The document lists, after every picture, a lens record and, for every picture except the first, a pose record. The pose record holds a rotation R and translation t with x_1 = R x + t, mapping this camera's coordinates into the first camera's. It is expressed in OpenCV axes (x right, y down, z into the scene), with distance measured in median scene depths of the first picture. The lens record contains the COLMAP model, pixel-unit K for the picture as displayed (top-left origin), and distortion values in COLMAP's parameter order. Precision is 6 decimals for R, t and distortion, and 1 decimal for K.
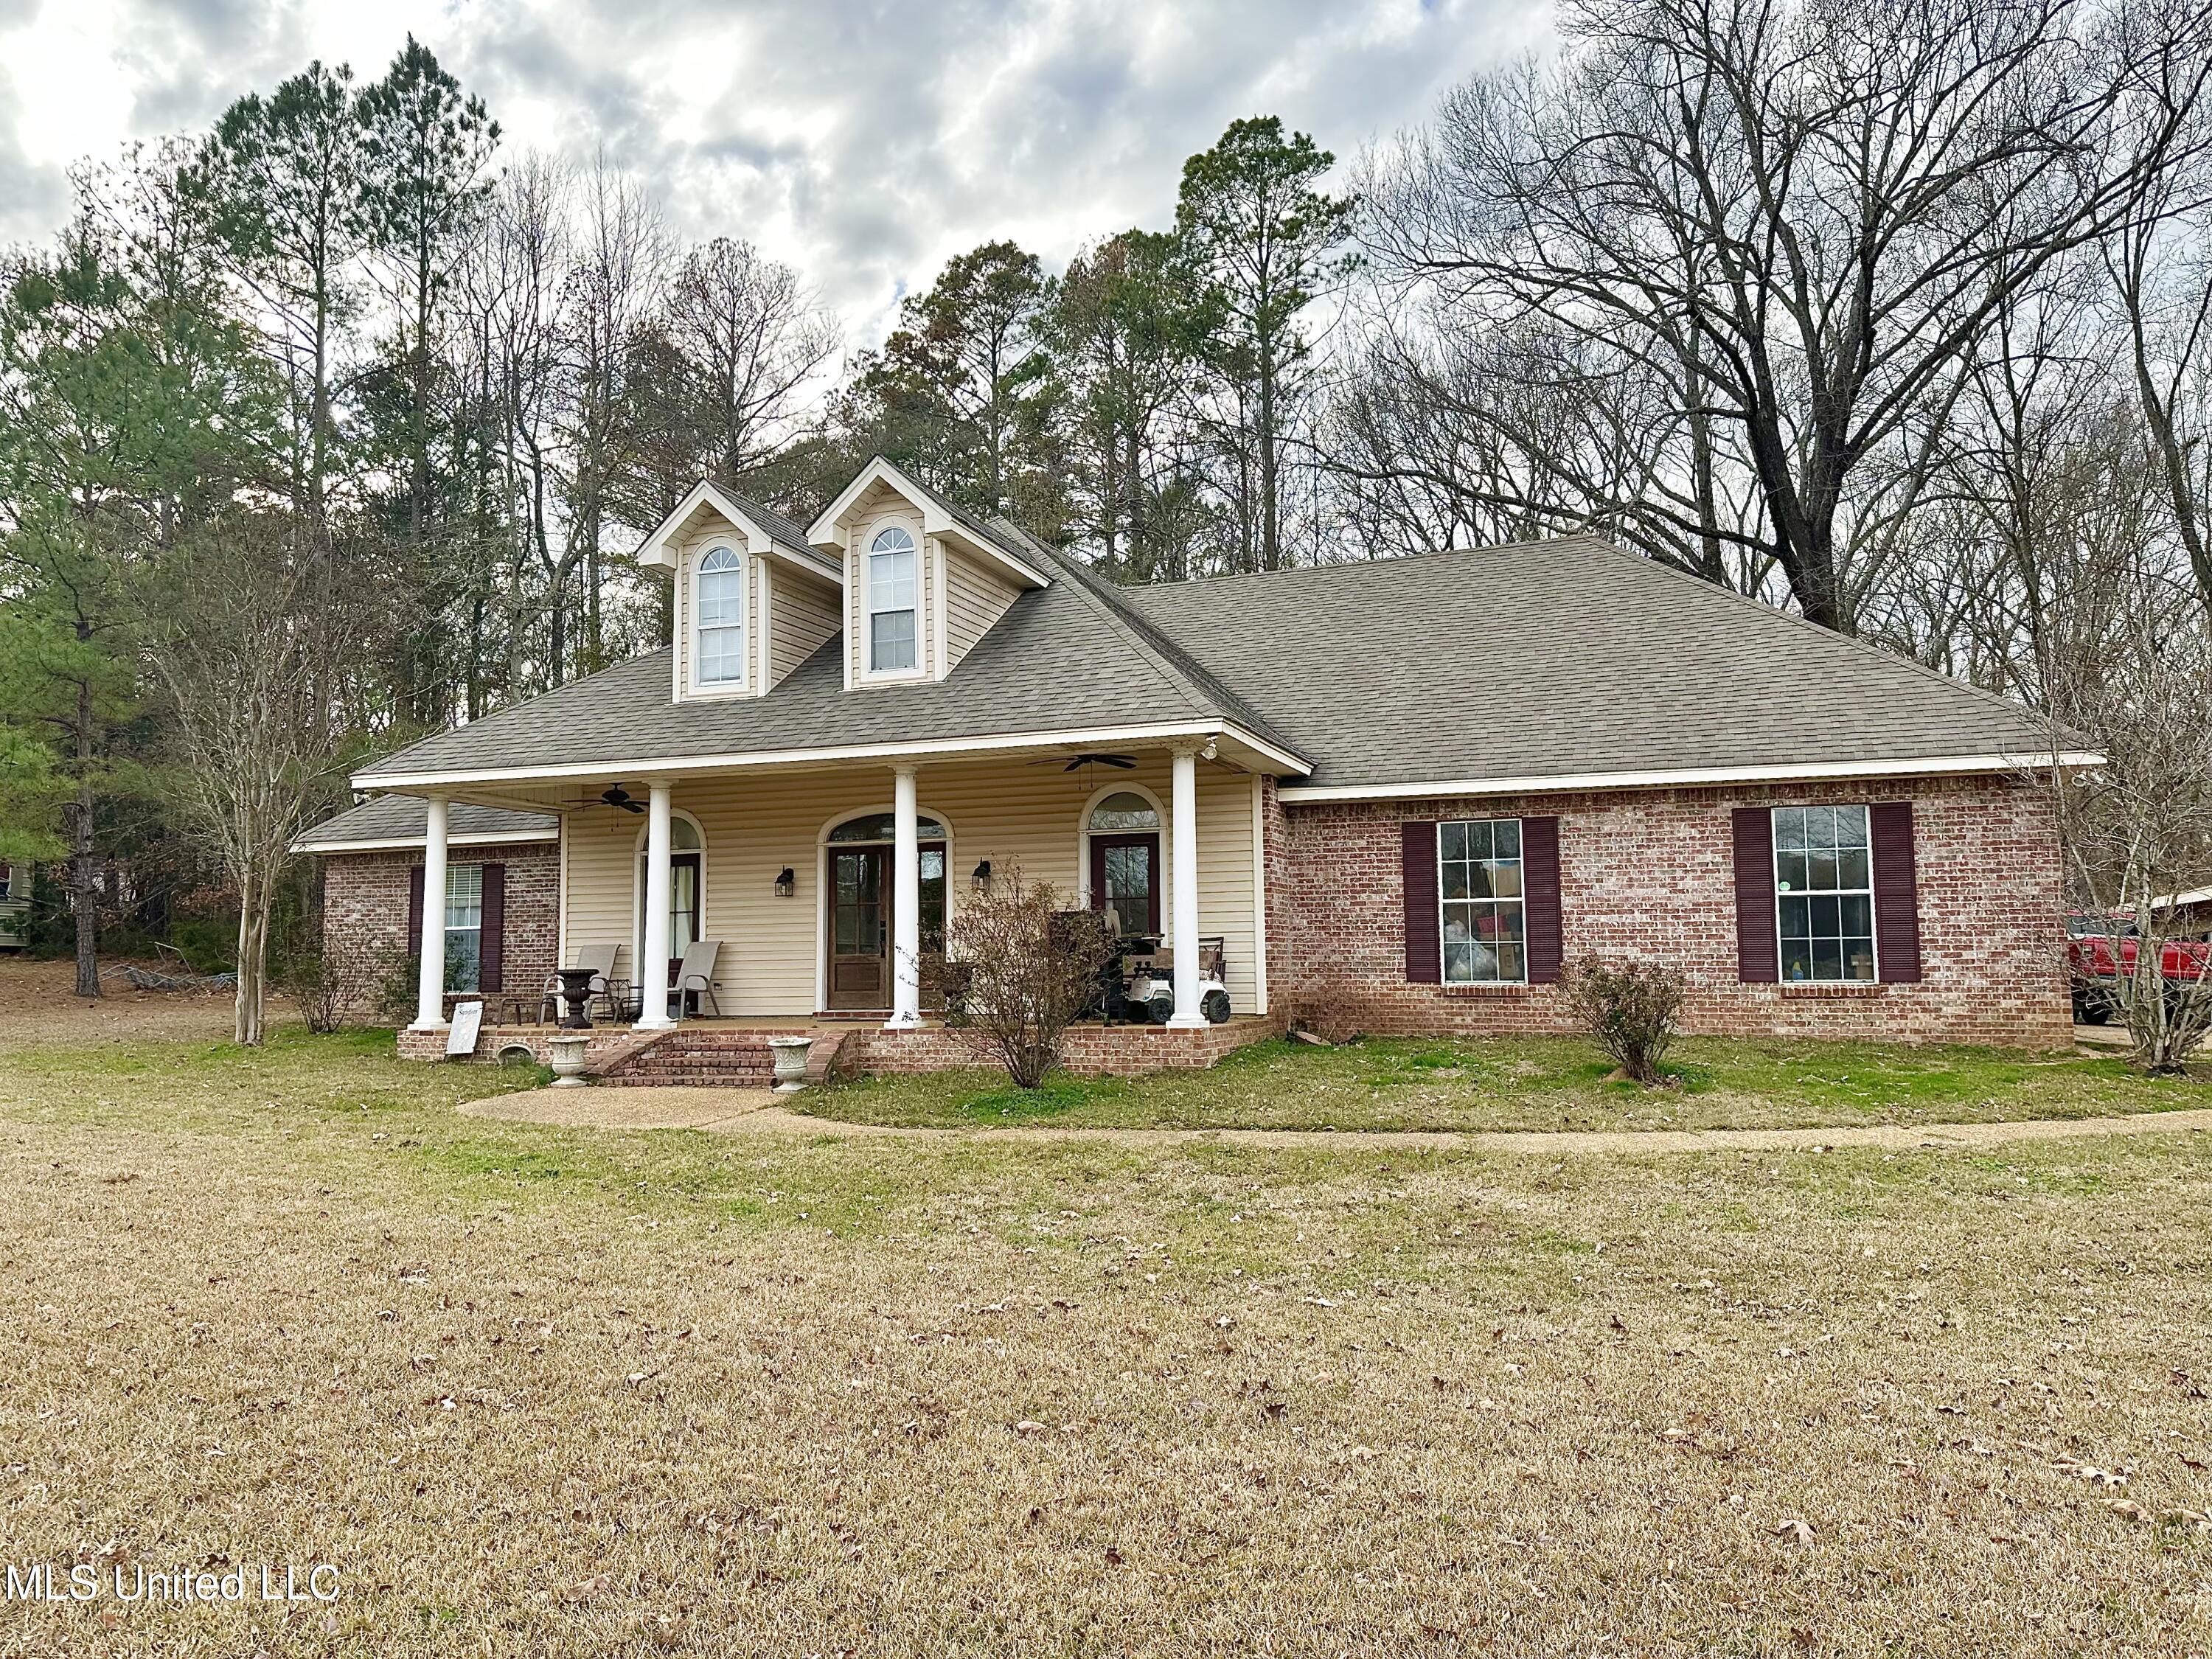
lens RADIAL K [[1819.2, 0, 1106.0], [0, 1819.2, 829.5], [0, 0, 1]] dist [0.314775, 0.000659]
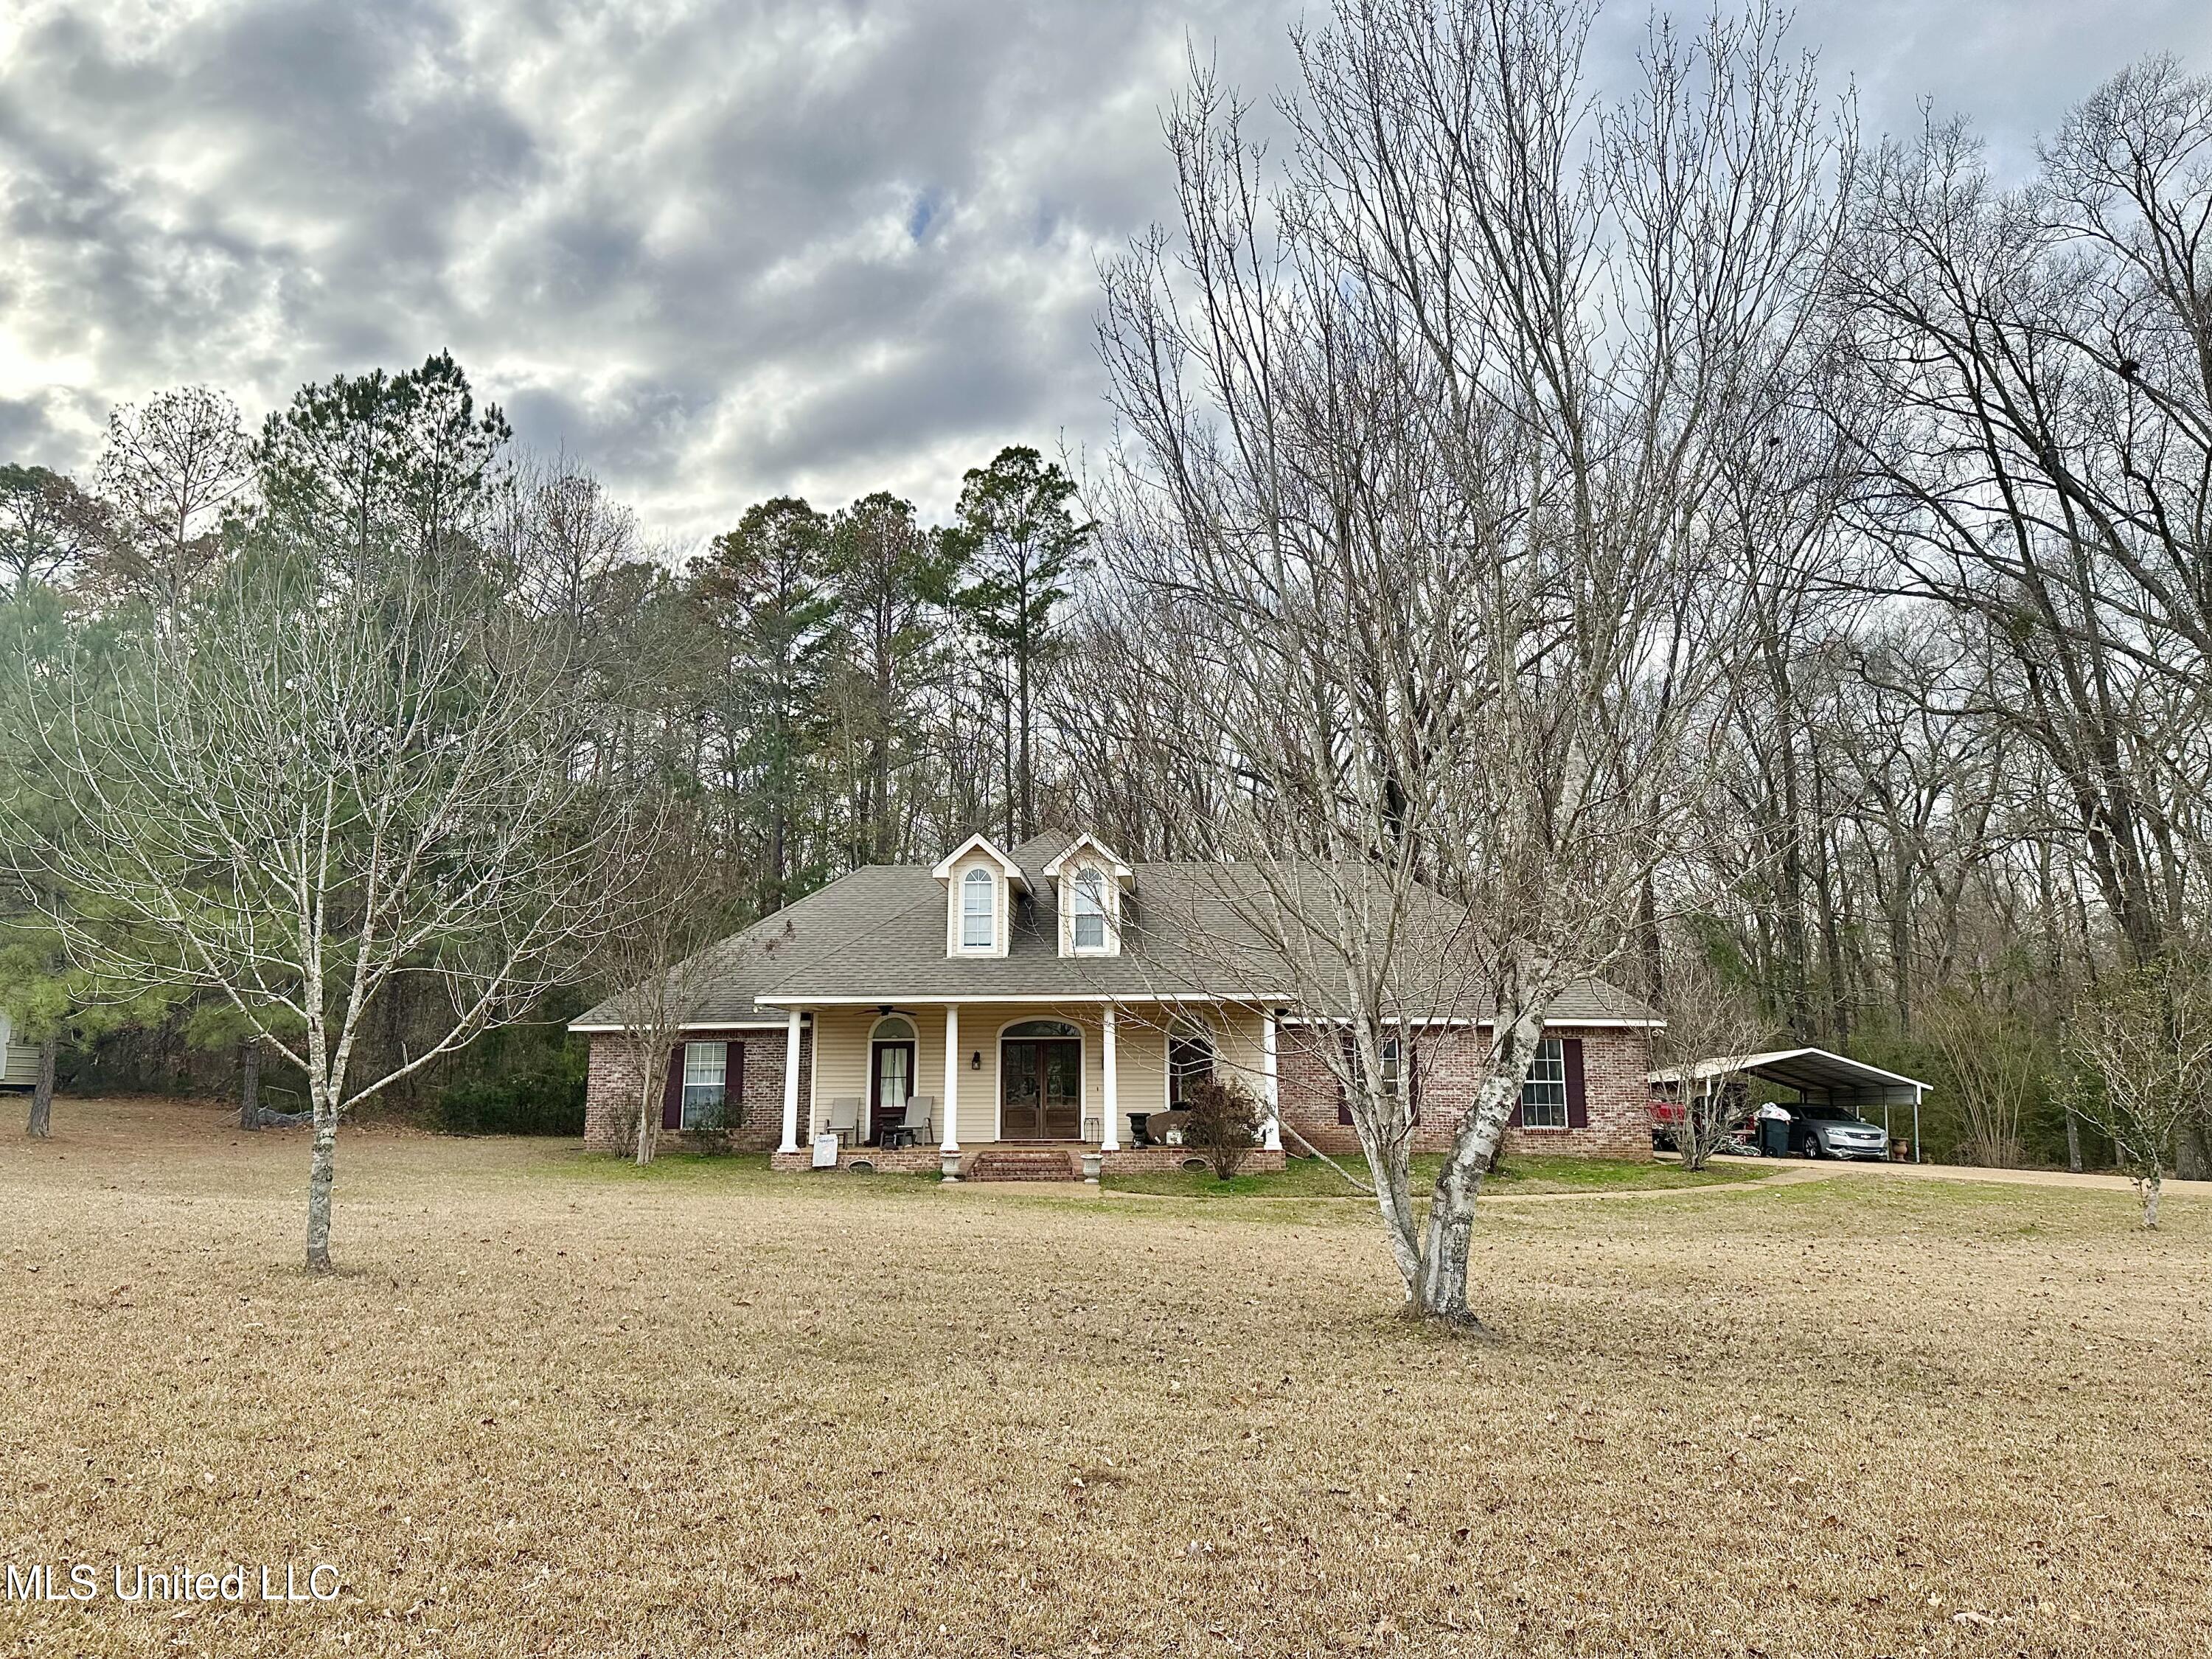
lens RADIAL K [[1819.2, 0, 1106.0], [0, 1819.2, 829.5], [0, 0, 1]] dist [0.314775, 0.000659]
pose [[0.937717, 0.053067, 0.343323, -0.696143], [-0.035223, 0.997694, -0.058009, -0.095516], [-0.345610, 0.042304, 0.937424, -0.657507]]
